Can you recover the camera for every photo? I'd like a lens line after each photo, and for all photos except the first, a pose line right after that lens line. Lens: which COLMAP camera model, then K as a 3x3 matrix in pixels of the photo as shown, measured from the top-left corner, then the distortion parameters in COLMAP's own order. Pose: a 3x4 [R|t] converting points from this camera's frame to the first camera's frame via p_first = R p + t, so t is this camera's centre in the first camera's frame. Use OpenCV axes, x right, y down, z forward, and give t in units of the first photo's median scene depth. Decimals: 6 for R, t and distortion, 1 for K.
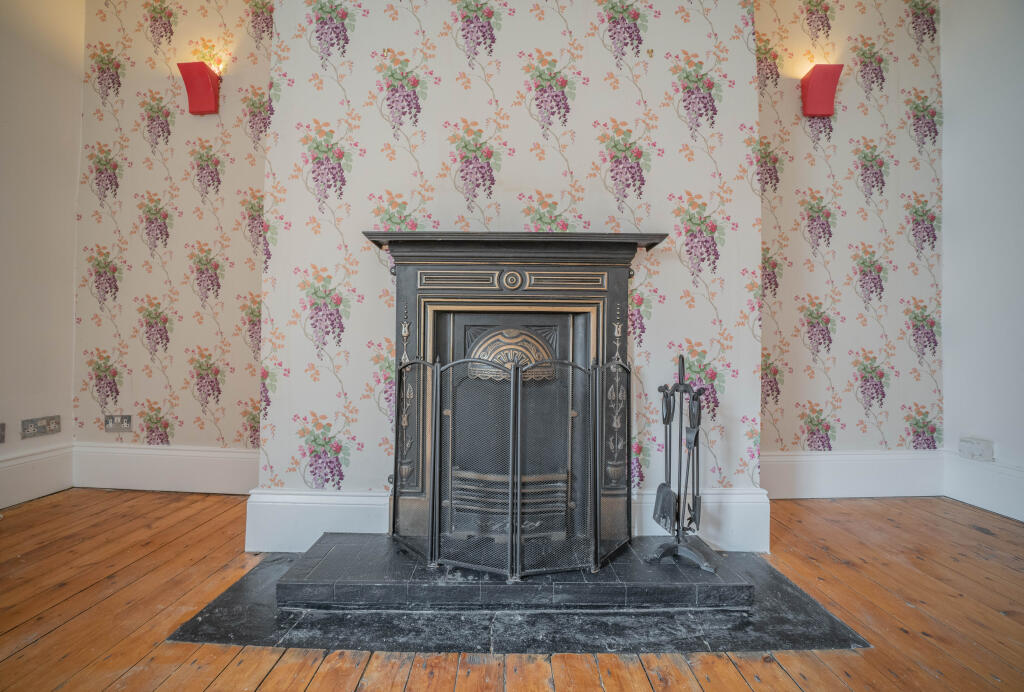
lens RADIAL K [[360.2, 0, 499.6], [0, 360.2, 350.2], [0, 0, 1]] dist [-0.029072, 0.004165]
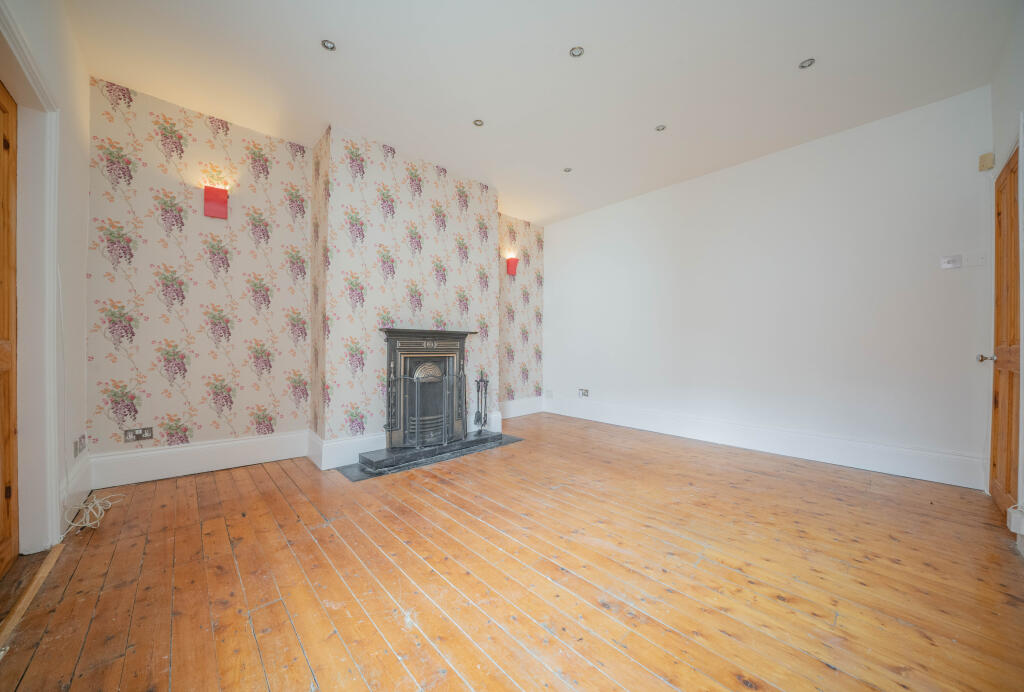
lens RADIAL K [[360.2, 0, 499.6], [0, 360.2, 350.2], [0, 0, 1]] dist [-0.029072, 0.004165]
pose [[0.737133, -0.010825, 0.675660, -1.353699], [-0.002089, 0.999830, 0.018297, -0.197882], [-0.675744, -0.014899, 0.736986, -1.289428]]
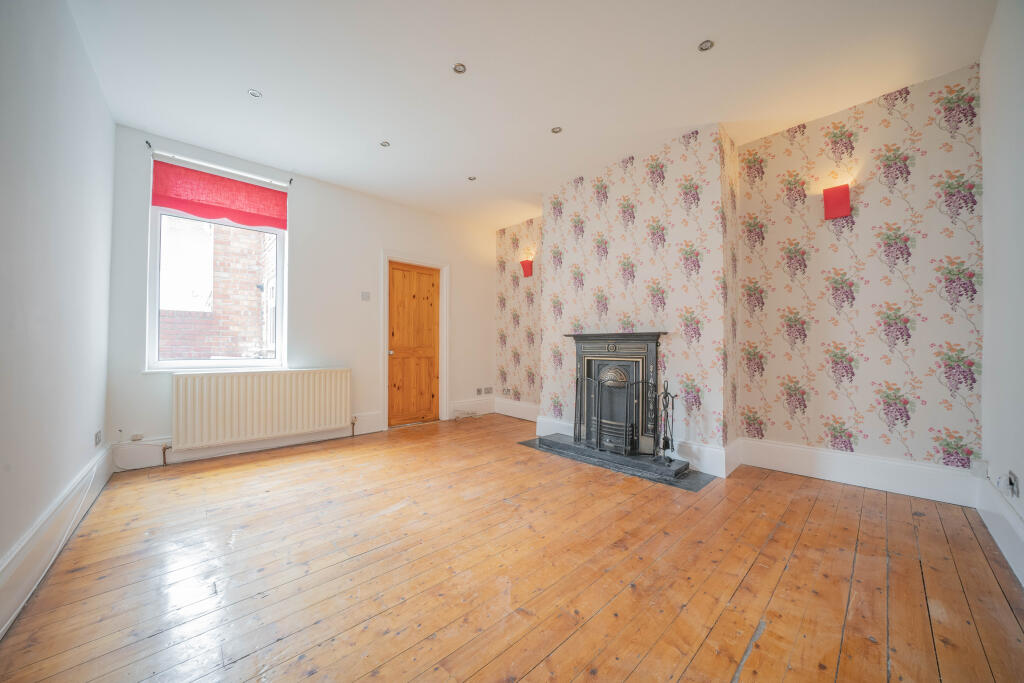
lens RADIAL K [[354.3, 0, 507.6], [0, 354.3, 345.5], [0, 0, 1]] dist [-0.024604, 0.000022]
pose [[0.686915, -0.010234, -0.726666, 1.352982], [0.008306, 0.999946, -0.006231, -0.198219], [0.726690, -0.001756, 0.686963, -1.300382]]
